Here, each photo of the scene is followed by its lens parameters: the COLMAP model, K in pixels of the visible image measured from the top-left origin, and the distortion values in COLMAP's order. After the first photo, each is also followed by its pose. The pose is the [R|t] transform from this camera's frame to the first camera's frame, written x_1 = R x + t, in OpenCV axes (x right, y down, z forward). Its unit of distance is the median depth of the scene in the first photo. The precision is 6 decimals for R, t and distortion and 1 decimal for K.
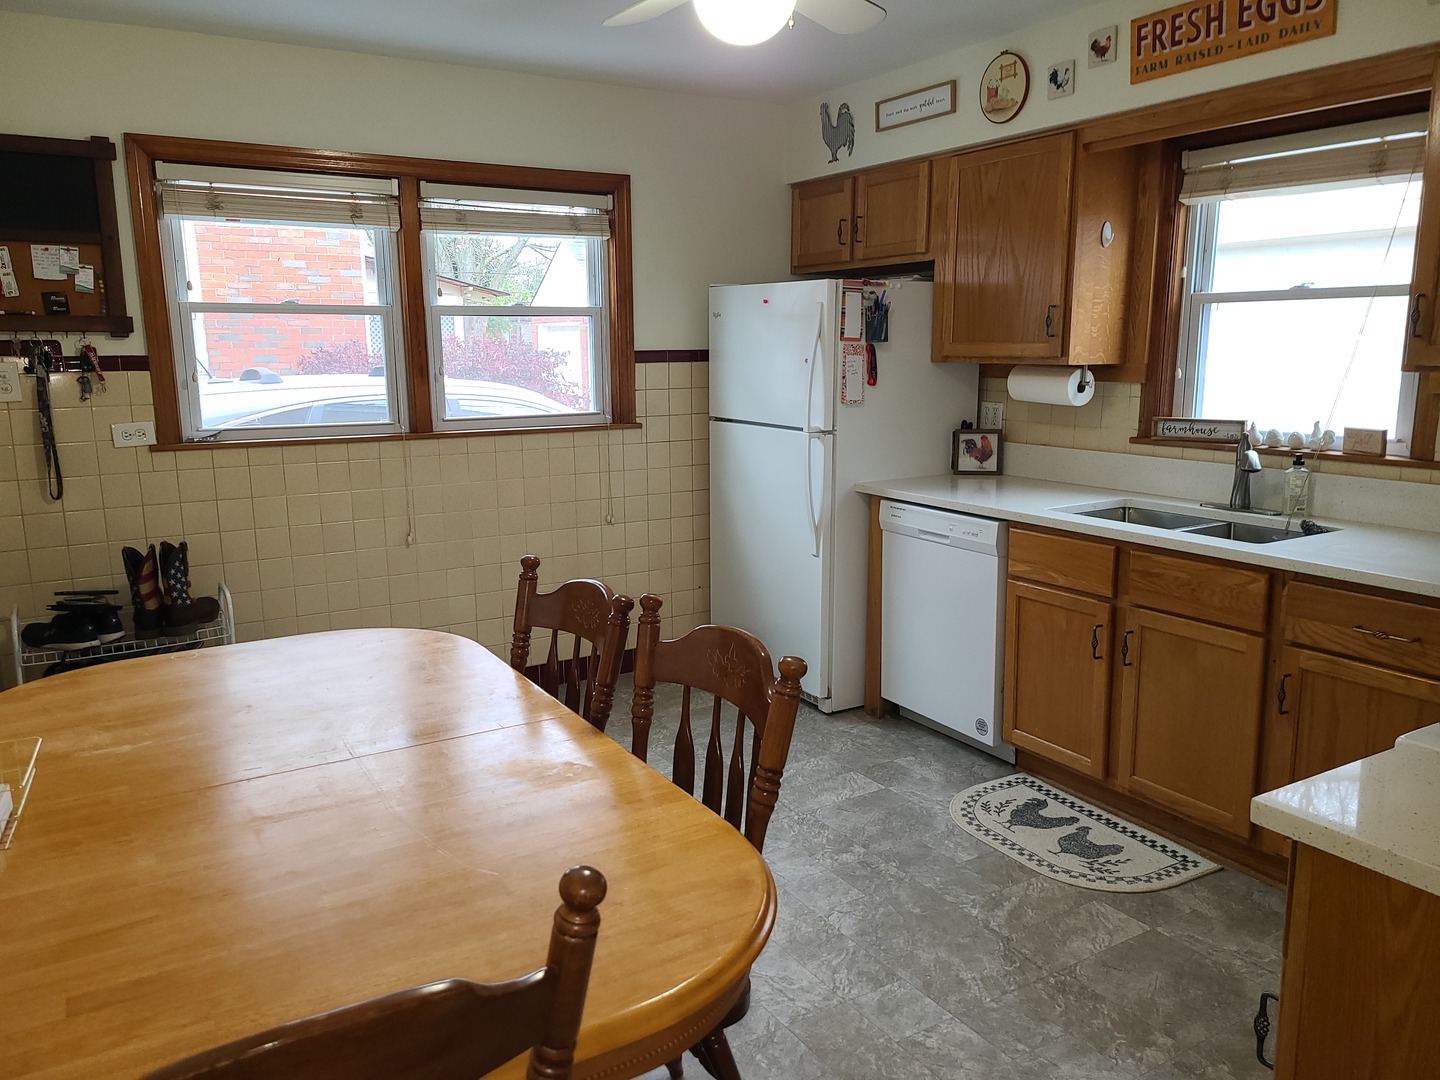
lens RADIAL K [[1077.2, 0, 704.5], [0, 1077.2, 530.6], [0, 0, 1]] dist [0.061494, -0.046352]
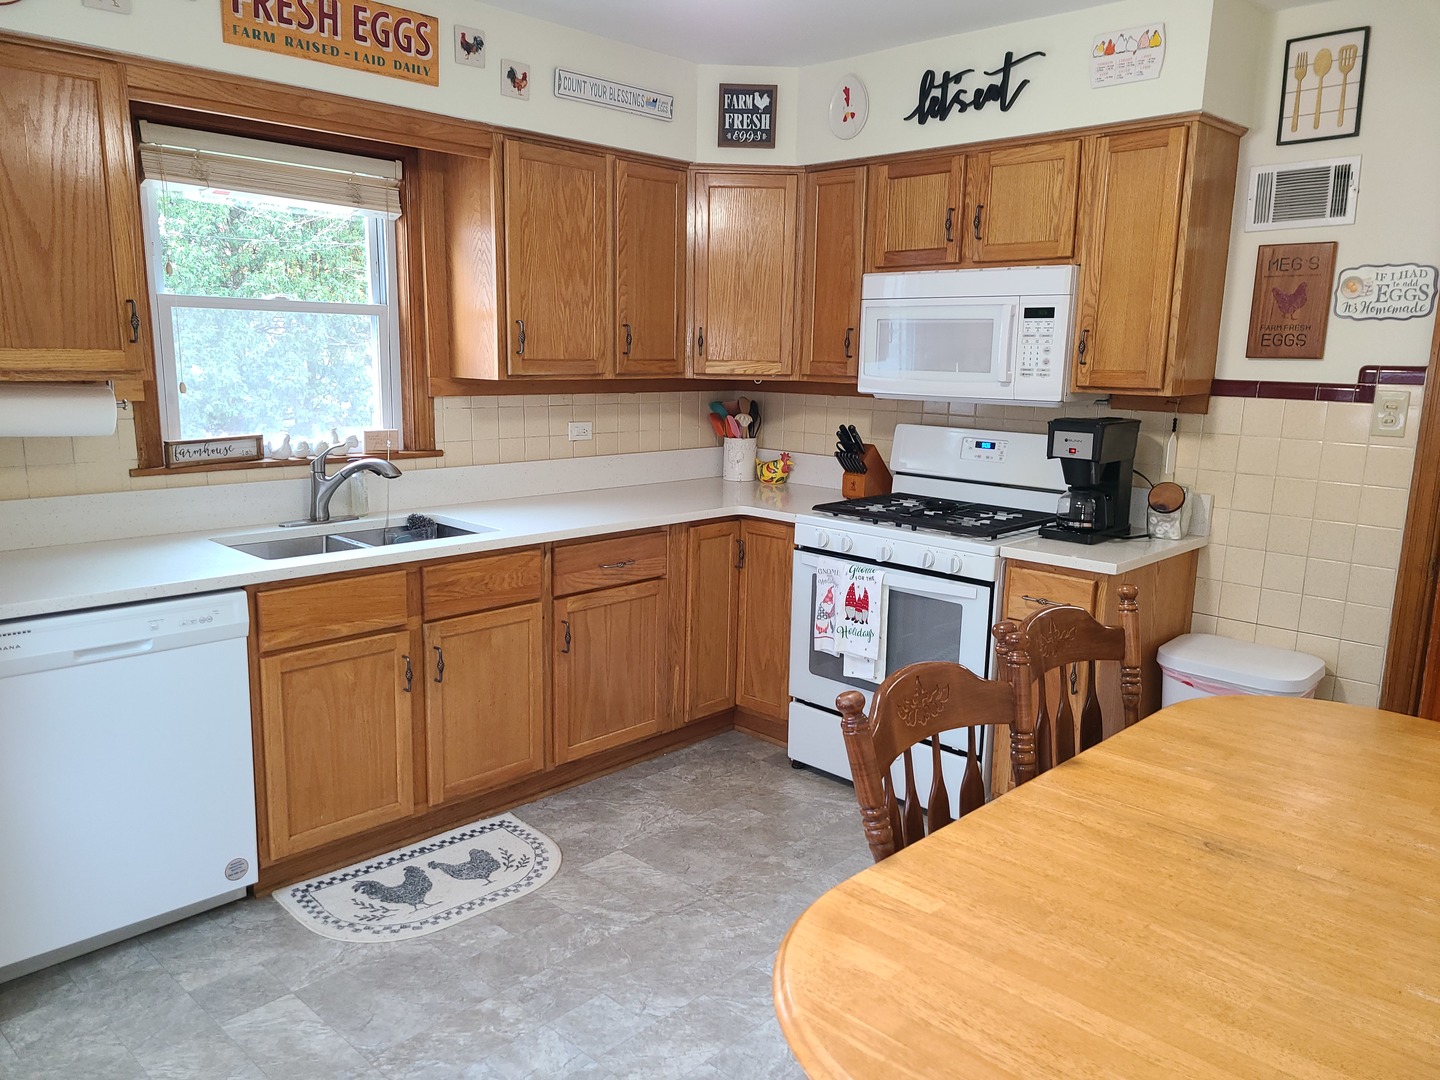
lens RADIAL K [[1077.2, 0, 704.5], [0, 1077.2, 545.7], [0, 0, 1]] dist [0.061494, -0.046352]
pose [[-0.256286, -0.175901, 0.950461, -0.582319], [0.153897, 0.963334, 0.219780, -0.172657], [-0.954271, 0.202600, -0.219819, 0.947295]]
